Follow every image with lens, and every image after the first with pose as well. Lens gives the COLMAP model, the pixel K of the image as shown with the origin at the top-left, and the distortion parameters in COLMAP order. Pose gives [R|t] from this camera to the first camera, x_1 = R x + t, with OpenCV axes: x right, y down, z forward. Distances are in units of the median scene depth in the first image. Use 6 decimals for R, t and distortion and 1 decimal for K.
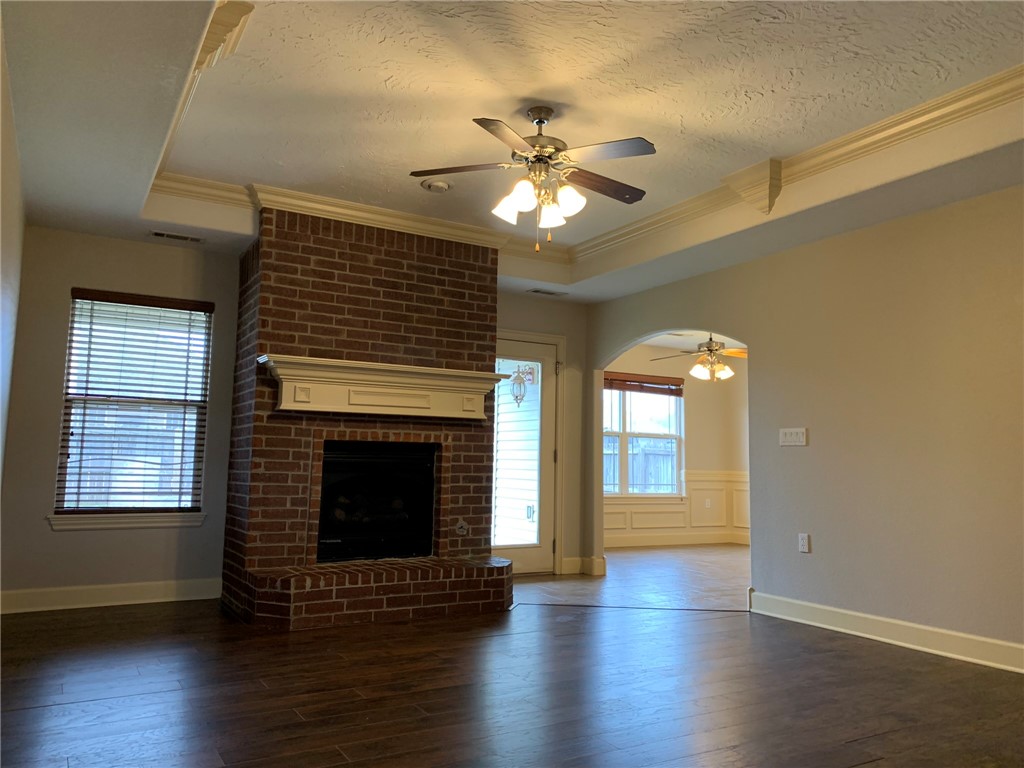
lens RADIAL K [[775.8, 0, 506.0], [0, 775.8, 381.4], [0, 0, 1]] dist [0.109281, -0.174578]
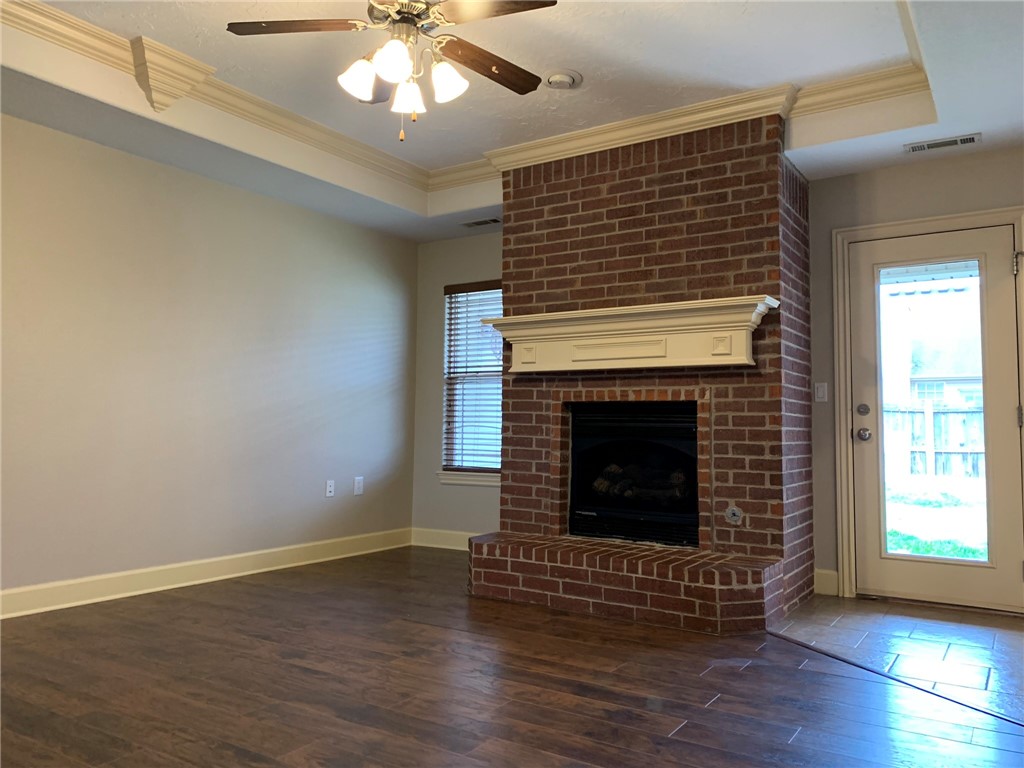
lens RADIAL K [[775.8, 0, 506.0], [0, 775.8, 381.4], [0, 0, 1]] dist [0.109281, -0.174578]
pose [[0.441059, -0.066159, -0.895036, 0.540211], [0.088542, 0.995622, -0.029962, 0.070156], [0.893100, -0.066033, 0.444986, 0.519392]]
